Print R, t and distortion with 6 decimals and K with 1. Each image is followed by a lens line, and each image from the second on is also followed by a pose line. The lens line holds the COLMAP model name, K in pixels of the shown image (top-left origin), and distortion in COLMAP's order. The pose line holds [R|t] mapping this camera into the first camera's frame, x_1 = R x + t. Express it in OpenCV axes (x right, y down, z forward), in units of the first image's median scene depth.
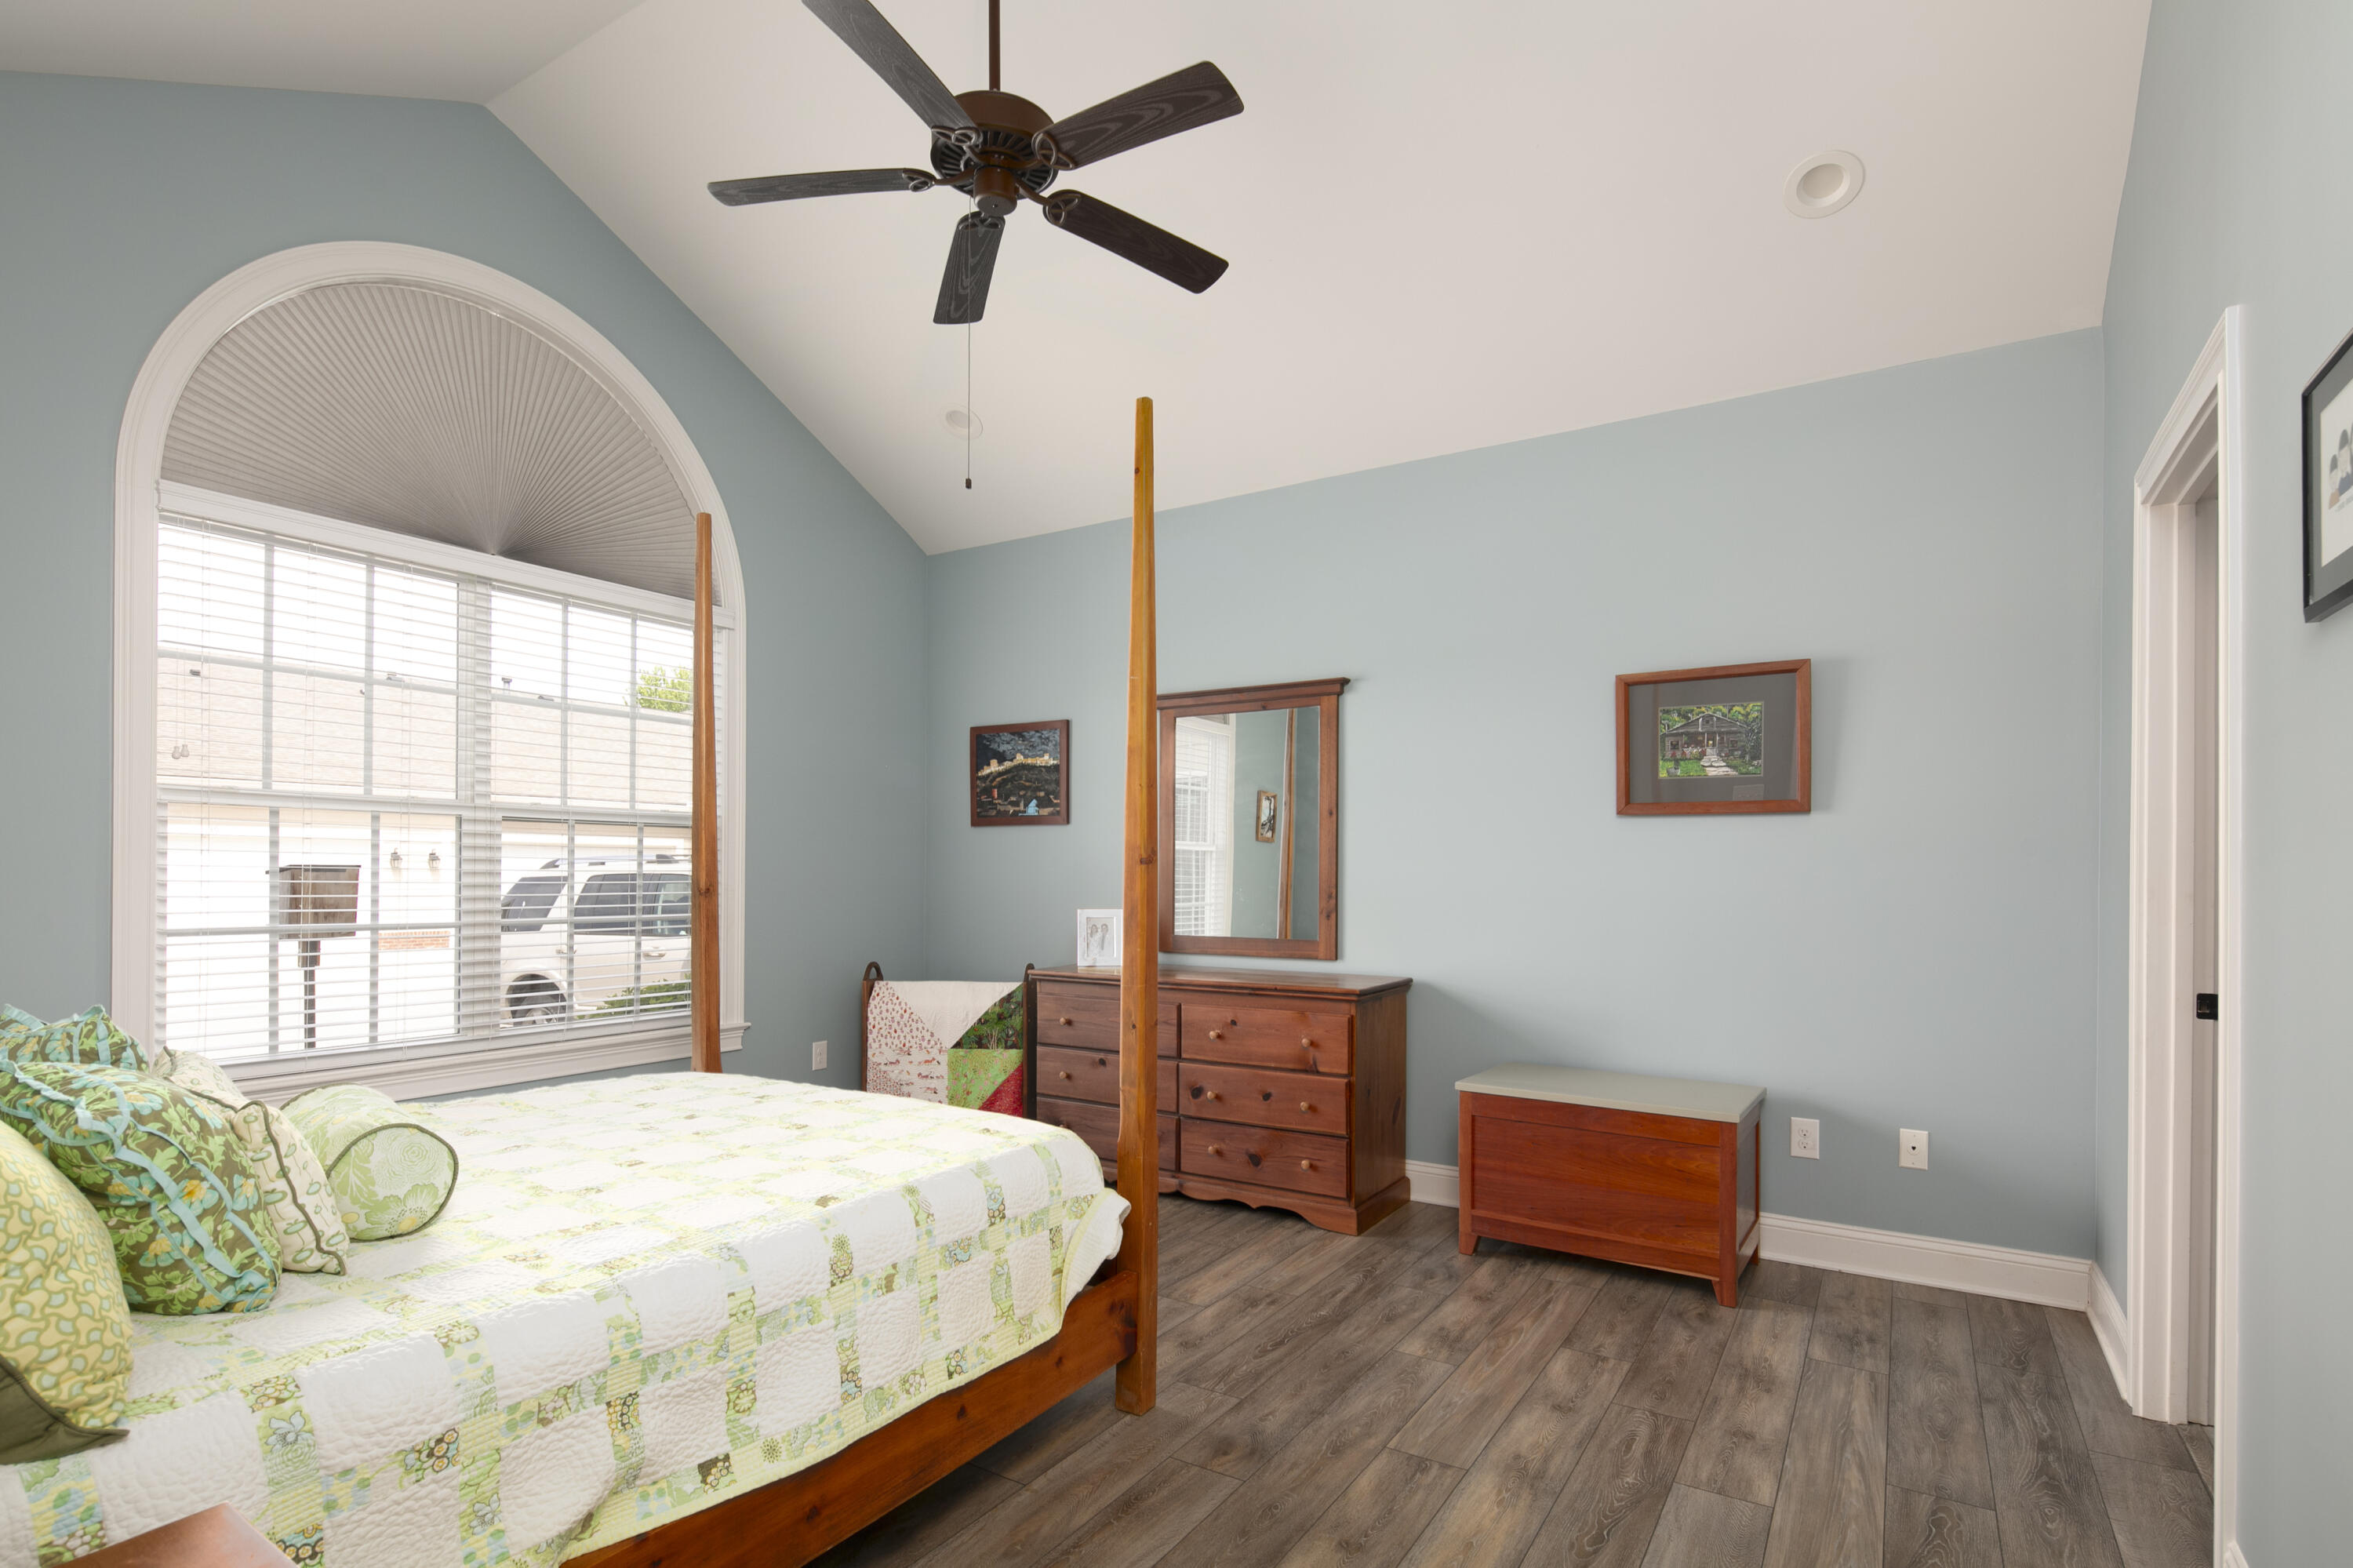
lens RADIAL K [[1151.7, 0, 1177.3], [0, 1151.7, 871.4], [0, 0, 1]] dist [0.001480, 0.000253]
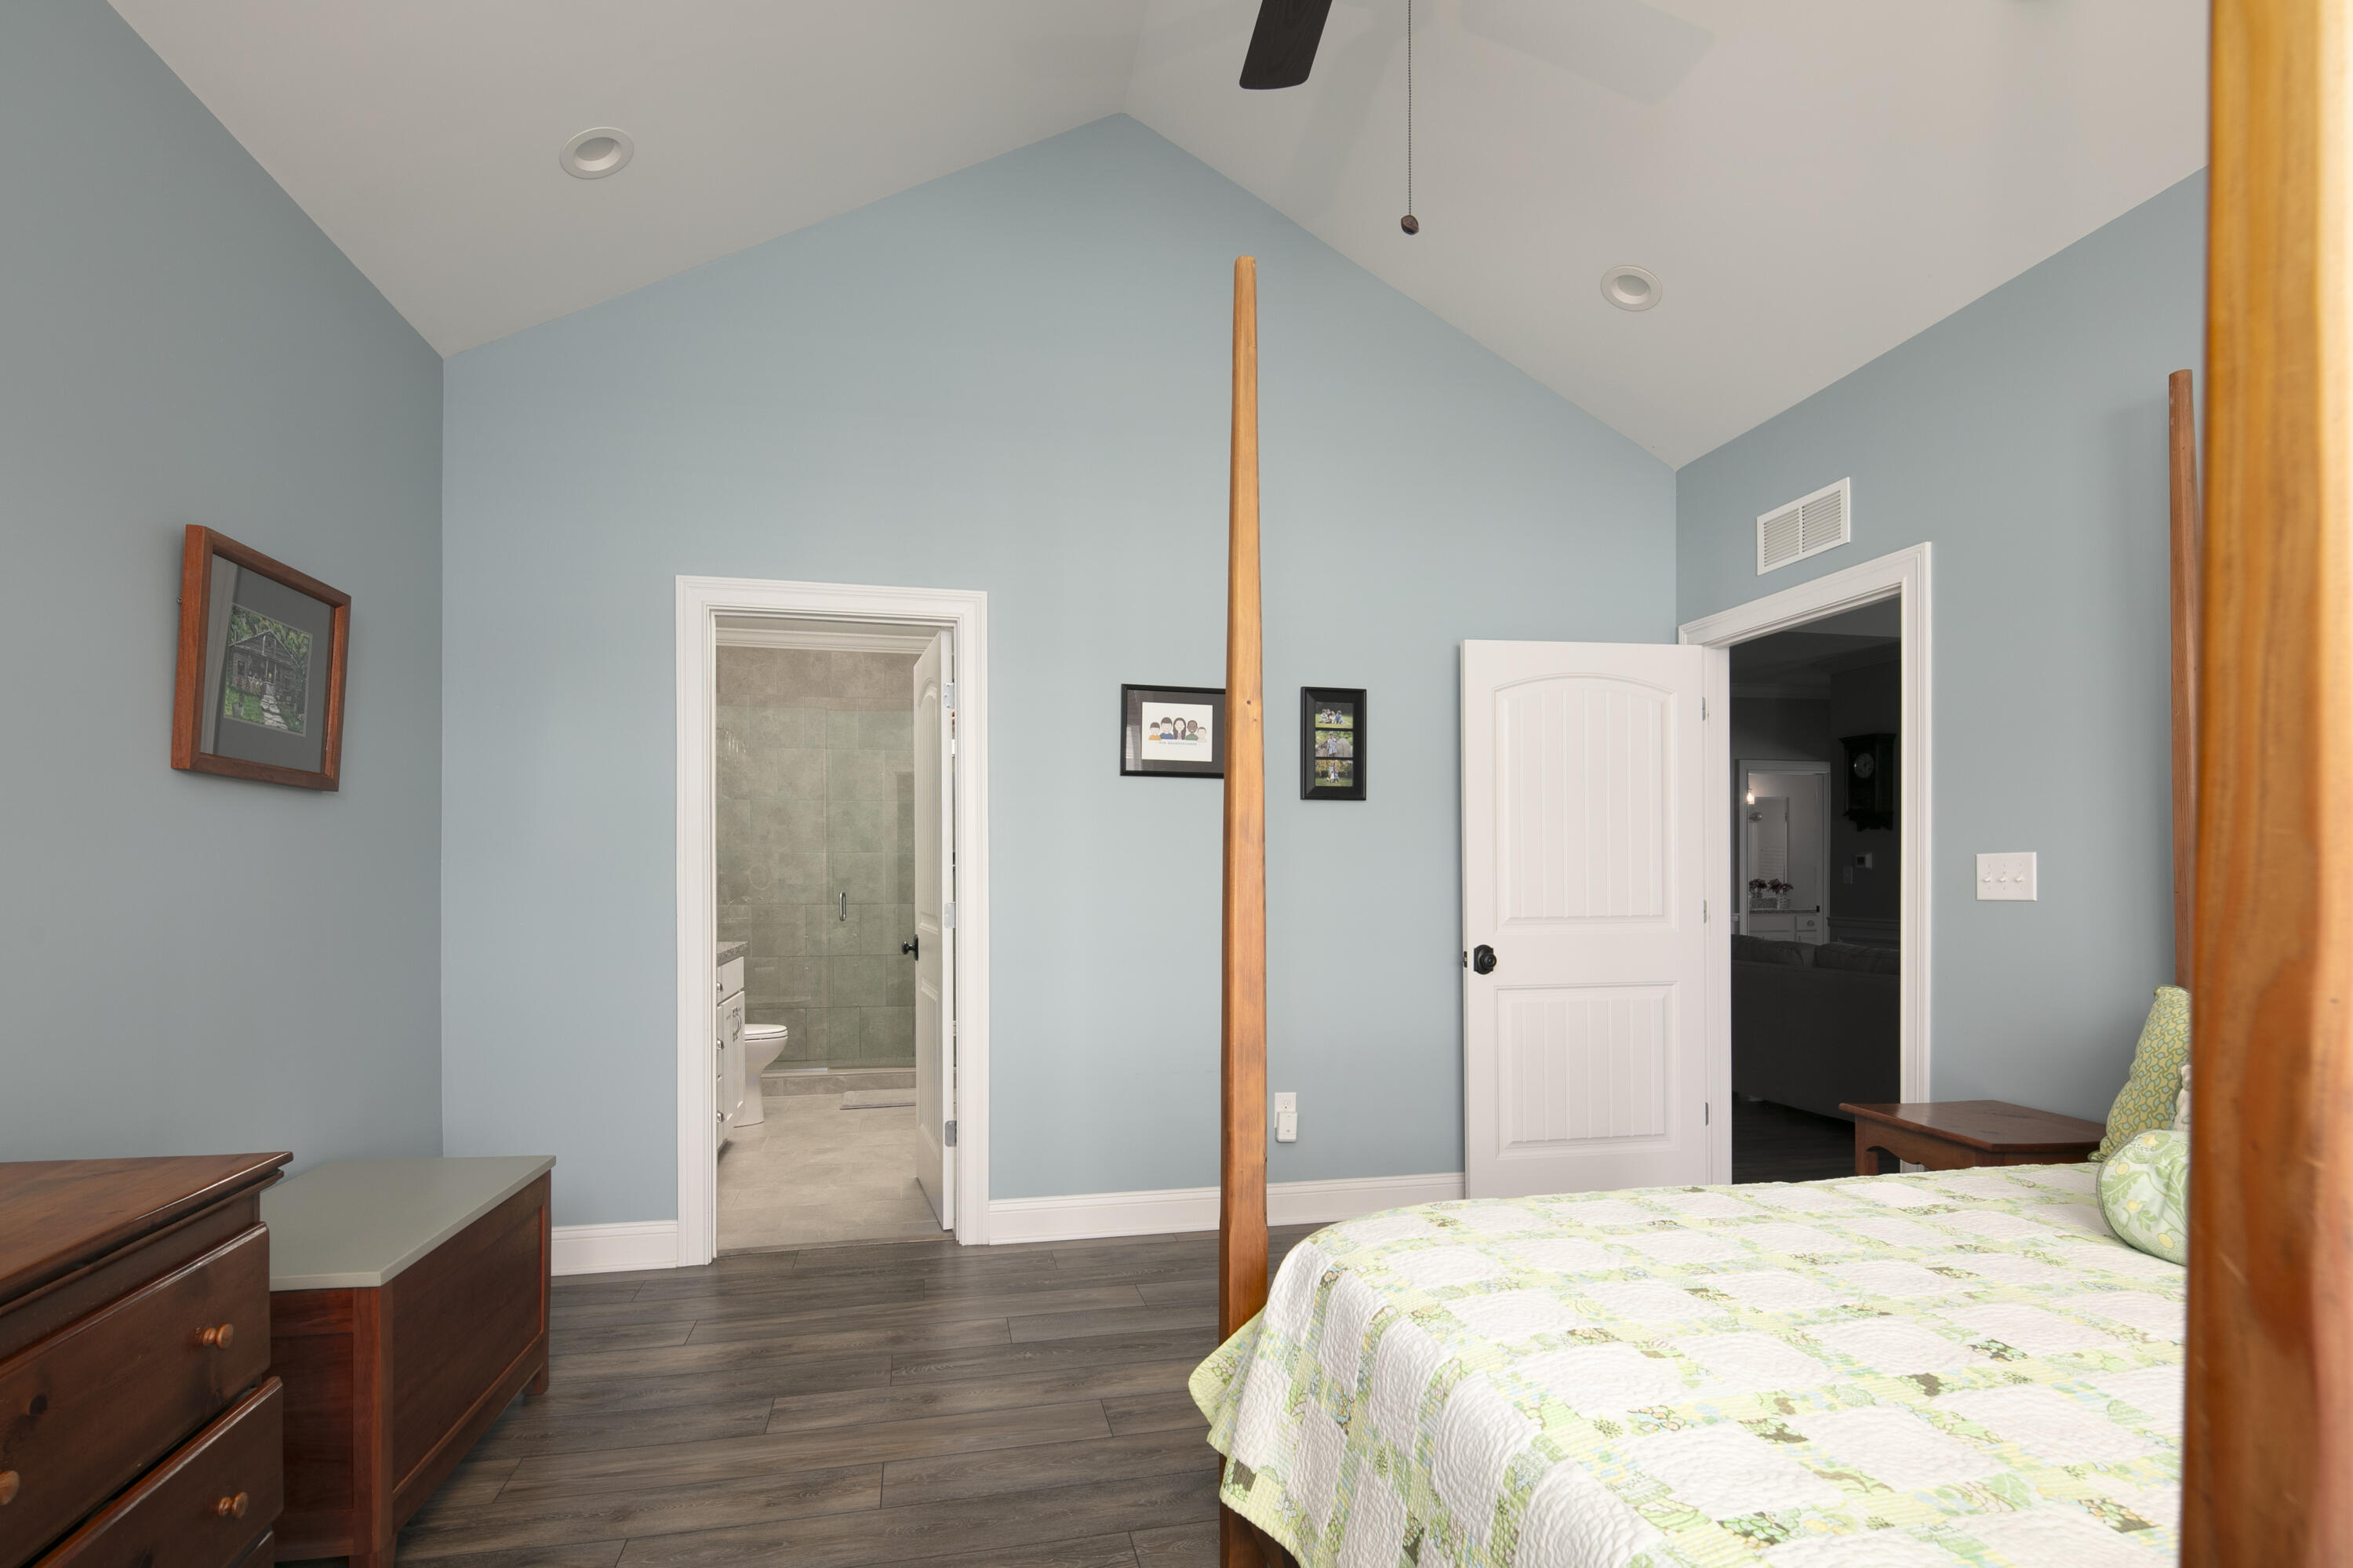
lens RADIAL K [[1151.7, 0, 1177.3], [0, 1151.7, 871.4], [0, 0, 1]] dist [0.001480, 0.000253]
pose [[-0.703518, -0.002173, 0.710674, -0.512655], [-0.003744, 0.999993, -0.000648, -0.000185], [-0.710667, -0.003117, -0.703521, 1.476996]]
